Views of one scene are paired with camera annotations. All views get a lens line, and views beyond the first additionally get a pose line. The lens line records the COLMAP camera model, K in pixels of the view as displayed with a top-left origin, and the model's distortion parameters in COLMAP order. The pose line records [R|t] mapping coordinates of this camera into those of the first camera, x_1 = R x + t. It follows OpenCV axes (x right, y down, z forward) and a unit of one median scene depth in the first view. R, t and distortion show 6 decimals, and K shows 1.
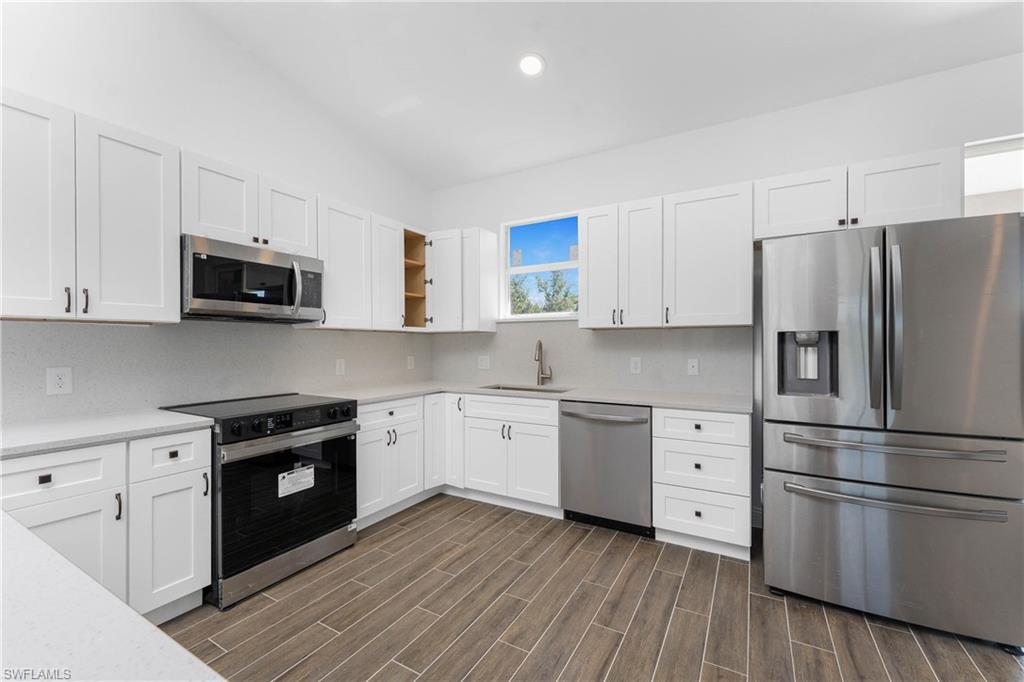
lens RADIAL K [[415.8, 0, 511.1], [0, 415.8, 346.0], [0, 0, 1]] dist [0.000556, 0.000202]
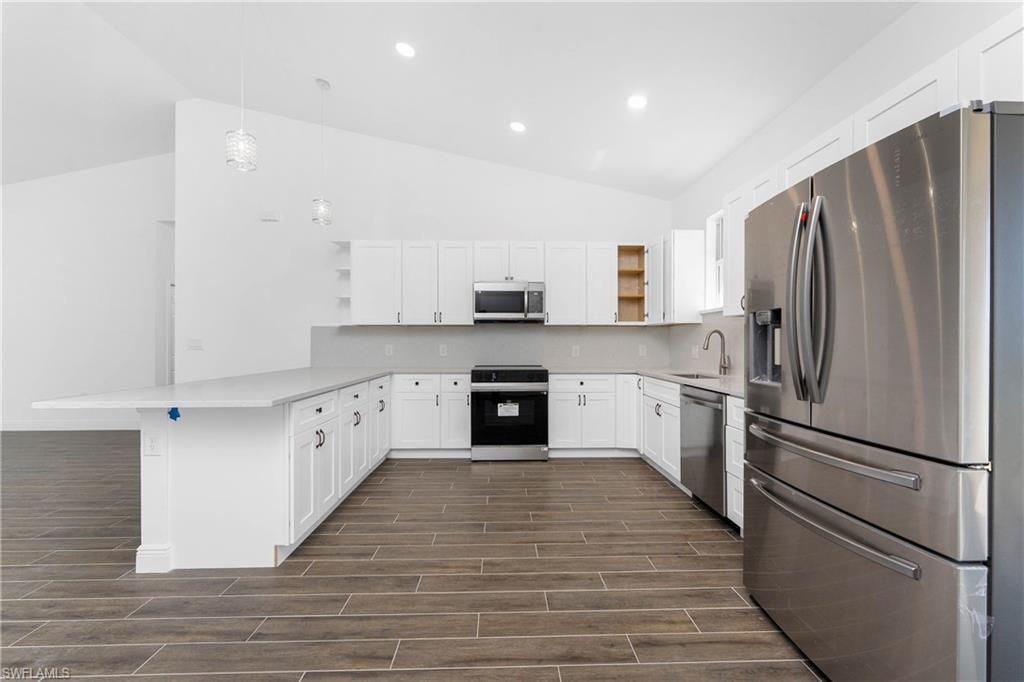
lens RADIAL K [[413.1, 0, 508.5], [0, 413.1, 342.6], [0, 0, 1]] dist [0.000074, 0.000030]
pose [[0.521876, 0.005209, -0.853006, 0.860281], [-0.004043, 0.999985, 0.003633, 0.019930], [0.853012, 0.001552, 0.521889, 0.048651]]
